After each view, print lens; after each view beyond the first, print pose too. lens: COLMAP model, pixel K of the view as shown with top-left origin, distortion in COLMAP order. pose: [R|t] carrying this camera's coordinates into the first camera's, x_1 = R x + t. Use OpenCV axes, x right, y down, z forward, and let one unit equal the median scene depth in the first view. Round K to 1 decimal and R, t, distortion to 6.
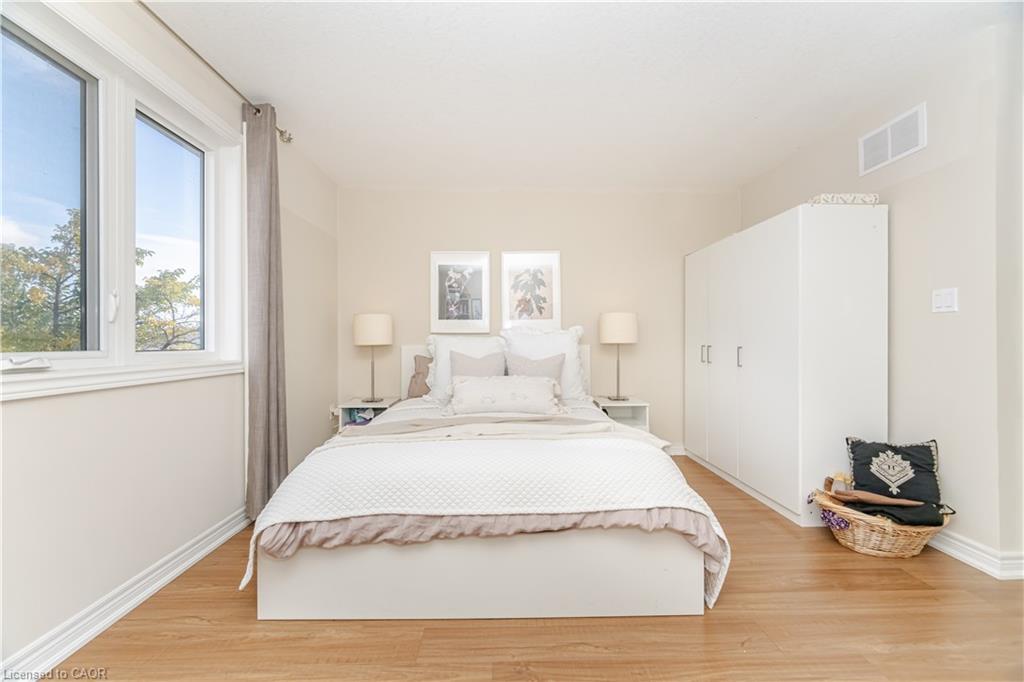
lens RADIAL K [[411.0, 0, 508.5], [0, 411.0, 341.4], [0, 0, 1]] dist [-0.000305, -0.000254]
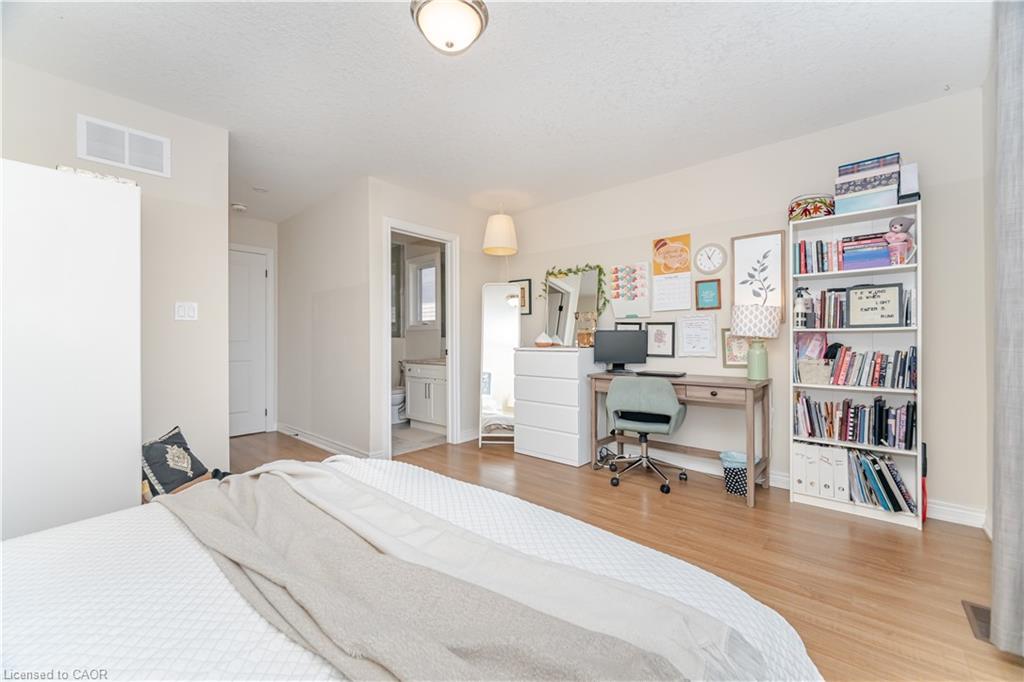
lens RADIAL K [[411.0, 0, 508.5], [0, 411.0, 341.4], [0, 0, 1]] dist [-0.000305, -0.000254]
pose [[-0.732333, 0.000485, 0.680947, -0.282604], [0.002718, 0.999994, 0.002210, -0.005254], [-0.680941, 0.003470, -0.732330, 0.698218]]
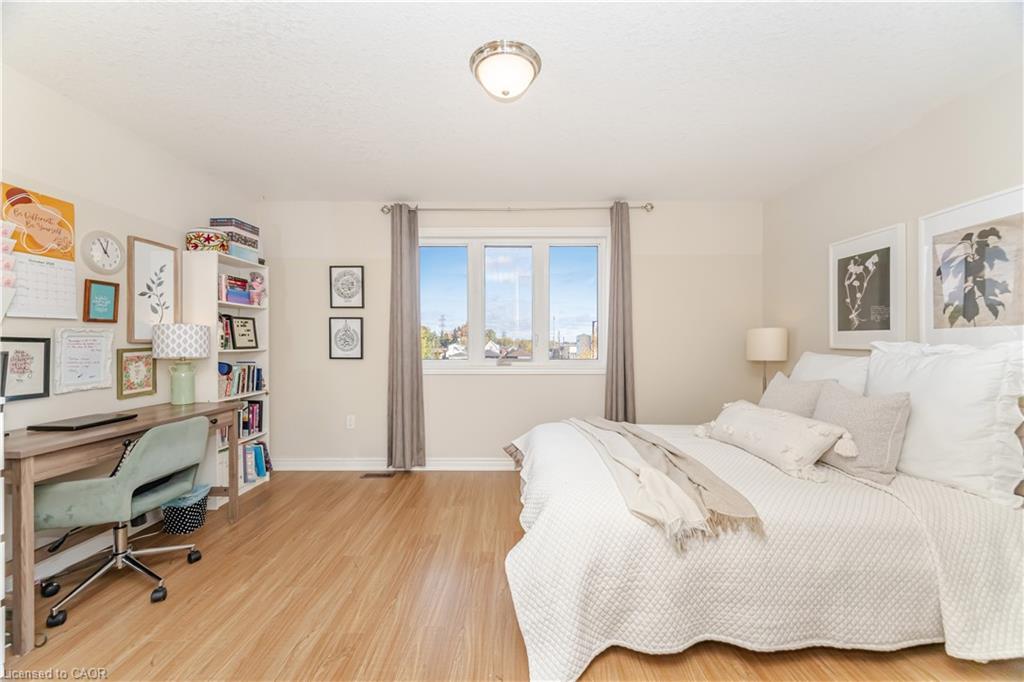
lens RADIAL K [[411.0, 0, 508.5], [0, 411.0, 341.4], [0, 0, 1]] dist [-0.000305, -0.000254]
pose [[-0.028023, 0.001449, -0.999606, 0.607681], [0.004771, 0.999988, 0.001315, -0.038377], [0.999596, -0.004732, -0.028029, 0.410463]]
